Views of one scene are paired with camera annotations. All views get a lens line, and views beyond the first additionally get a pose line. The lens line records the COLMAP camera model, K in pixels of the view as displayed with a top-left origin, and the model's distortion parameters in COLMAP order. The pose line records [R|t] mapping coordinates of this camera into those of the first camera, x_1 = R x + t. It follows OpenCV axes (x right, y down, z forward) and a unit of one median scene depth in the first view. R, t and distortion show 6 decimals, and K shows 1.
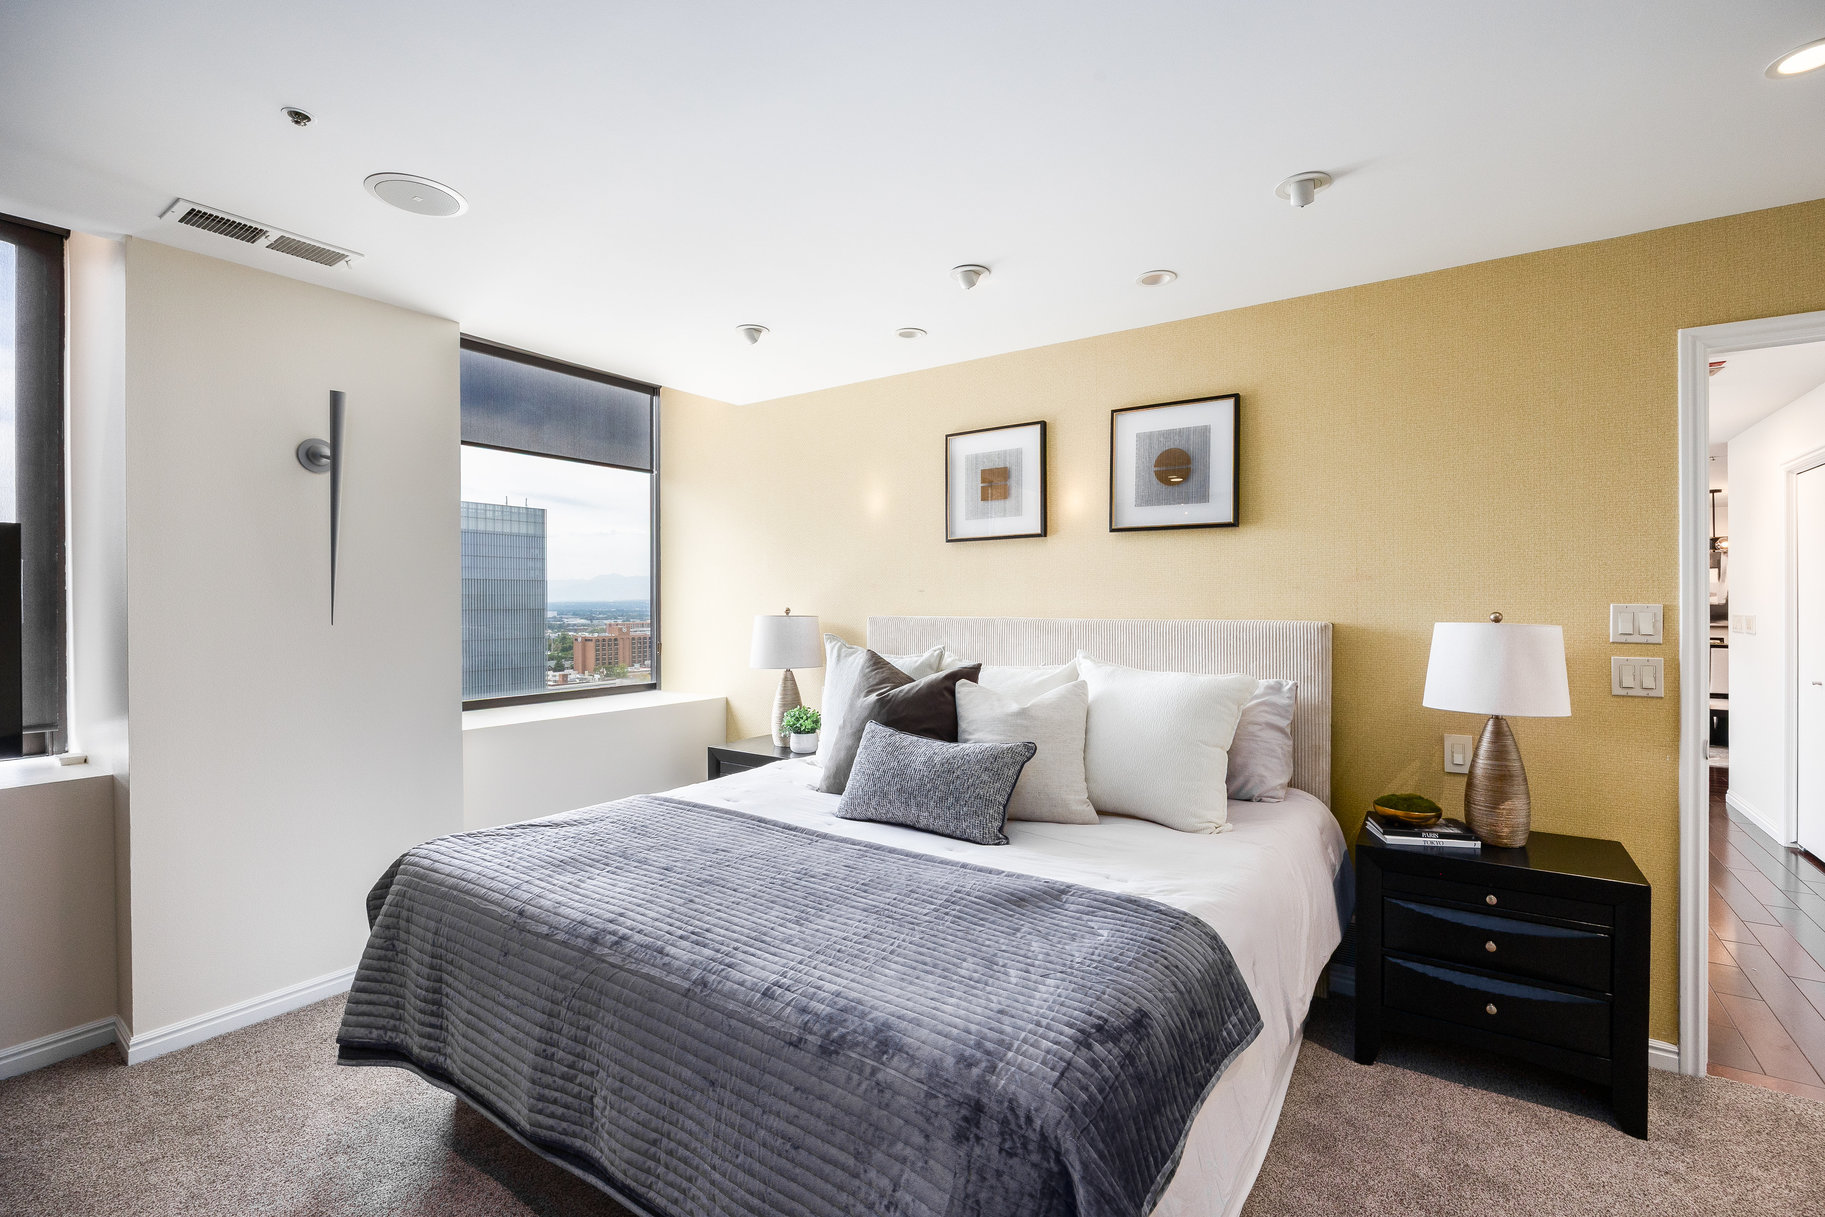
lens RADIAL K [[817.6, 0, 912.5], [0, 817.6, 608.5], [0, 0, 1]] dist [-0.015911, -0.000119]
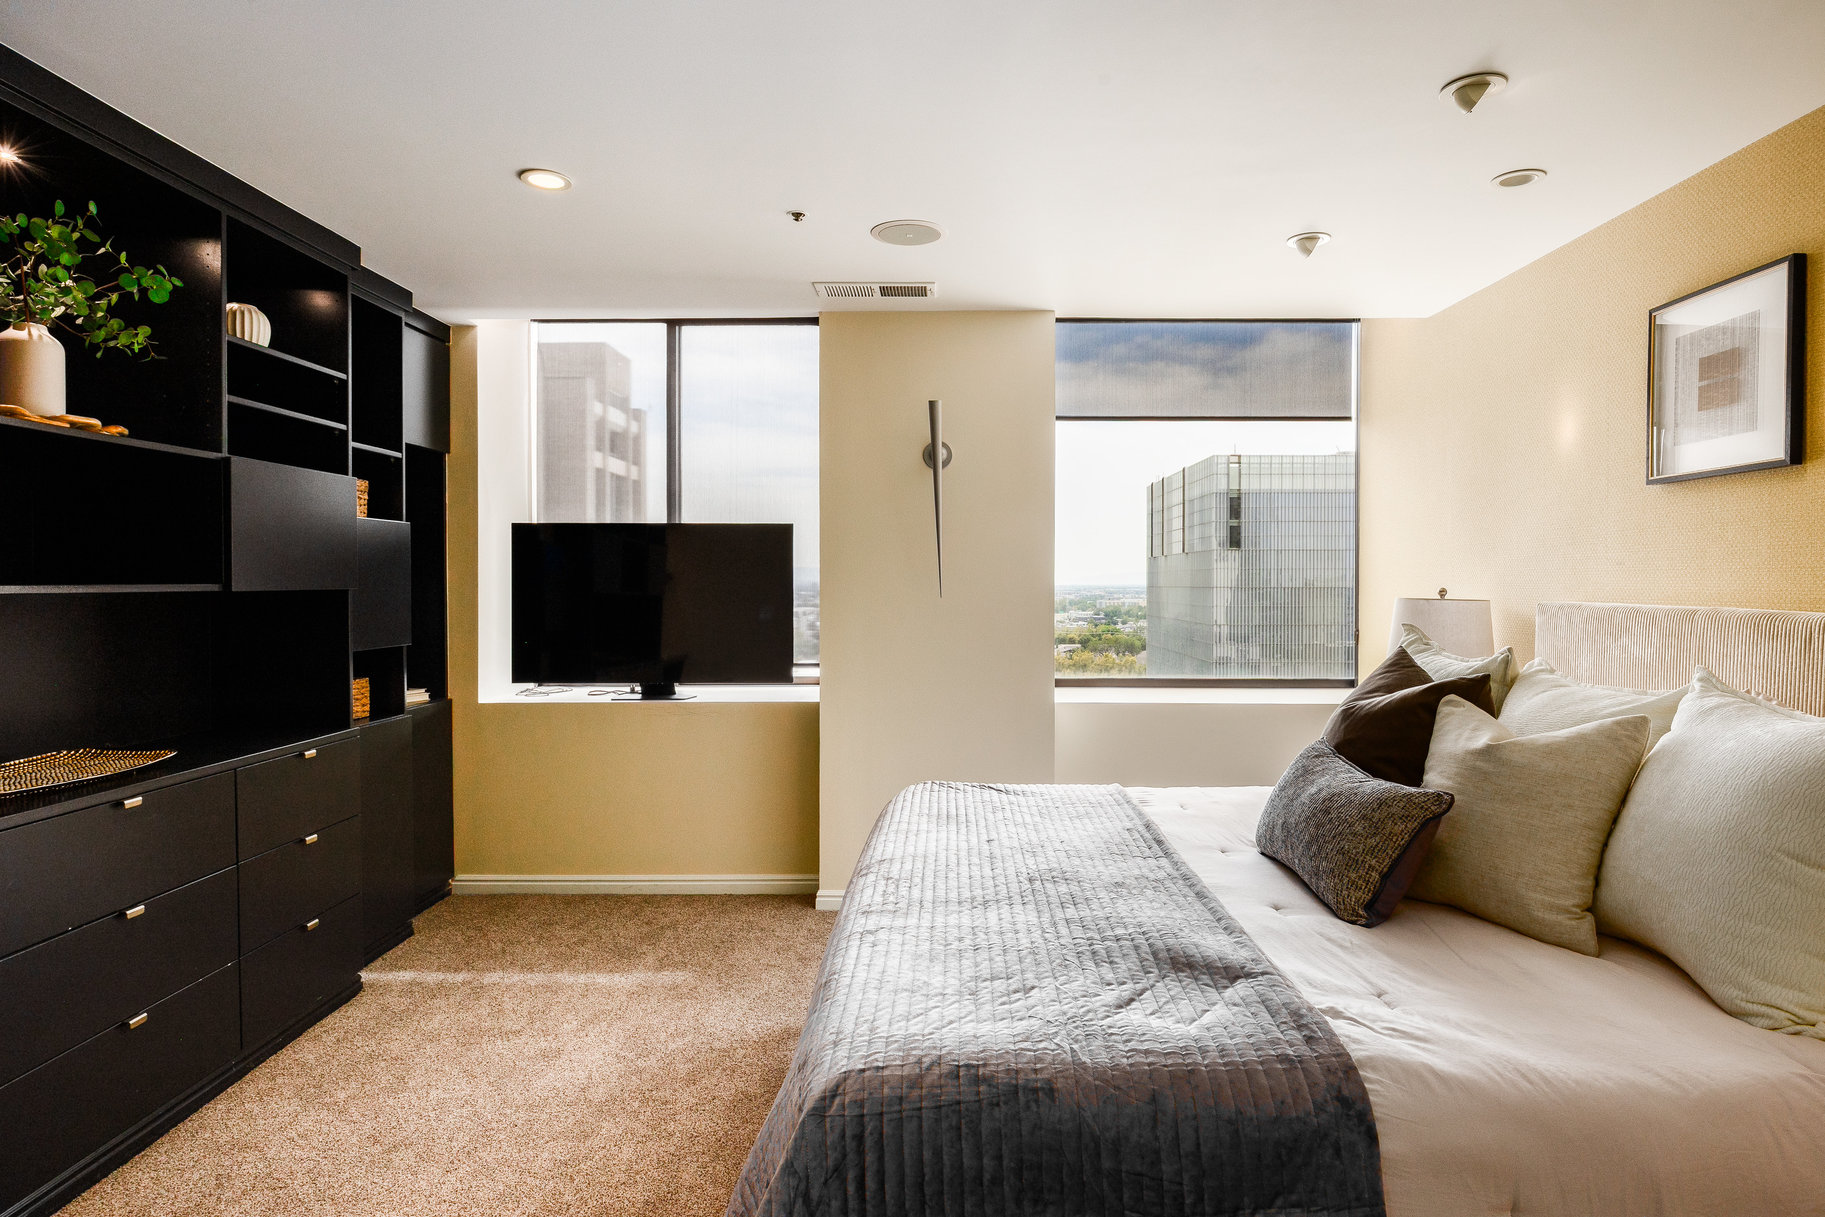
lens RADIAL K [[1002.6, 0, 912.5], [0, 1002.6, 608.5], [0, 0, 1]] dist [-0.000734, -0.000623]
pose [[0.550319, 0.027718, -0.834495, 0.525364], [-0.007924, 0.999577, 0.027976, -0.005920], [0.834917, -0.008783, 0.550306, 0.168208]]
